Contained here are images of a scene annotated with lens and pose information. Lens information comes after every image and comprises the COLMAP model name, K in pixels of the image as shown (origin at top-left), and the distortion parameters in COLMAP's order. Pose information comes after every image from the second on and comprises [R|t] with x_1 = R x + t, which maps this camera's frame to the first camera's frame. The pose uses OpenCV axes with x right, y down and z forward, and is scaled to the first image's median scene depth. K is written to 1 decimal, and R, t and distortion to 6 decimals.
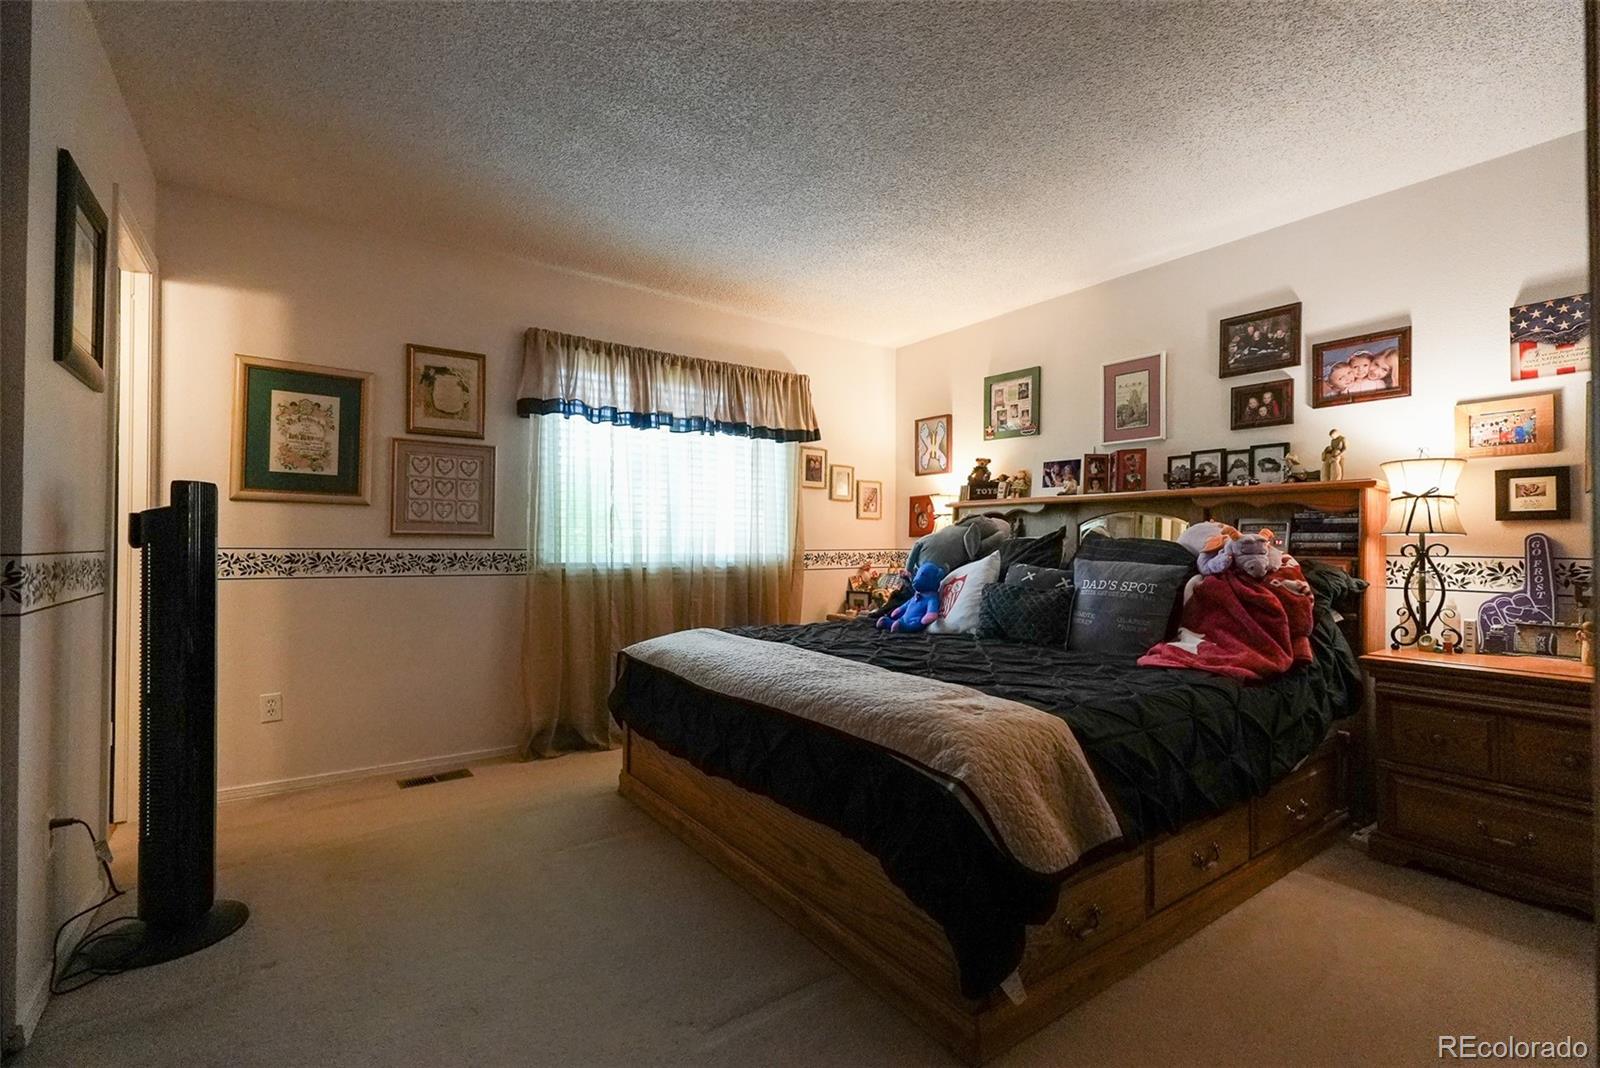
lens RADIAL K [[706.7, 0, 801.2], [0, 706.7, 533.8], [0, 0, 1]] dist [0.002561, -0.000346]
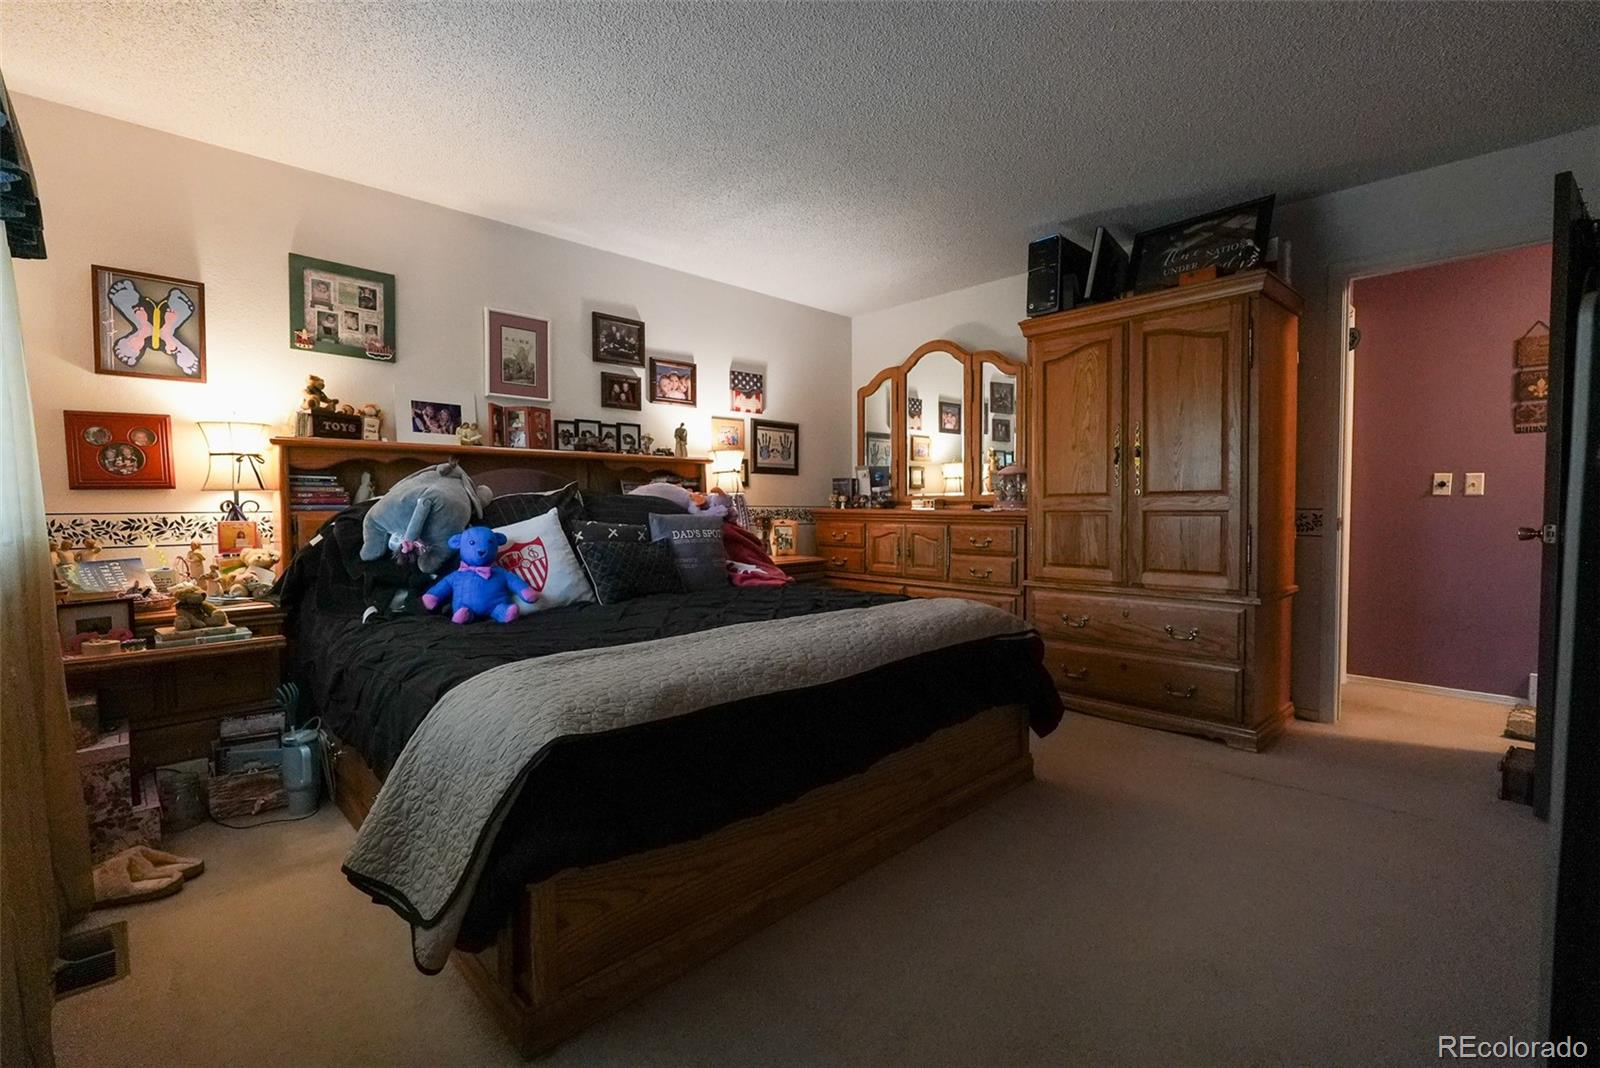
lens RADIAL K [[706.7, 0, 800.8], [0, 706.7, 534.6], [0, 0, 1]] dist [0.002561, -0.000346]
pose [[-0.148286, -0.052598, 0.987545, -0.606822], [-0.010207, 0.998613, 0.051655, 0.007484], [-0.988892, -0.002420, -0.148617, 0.768948]]
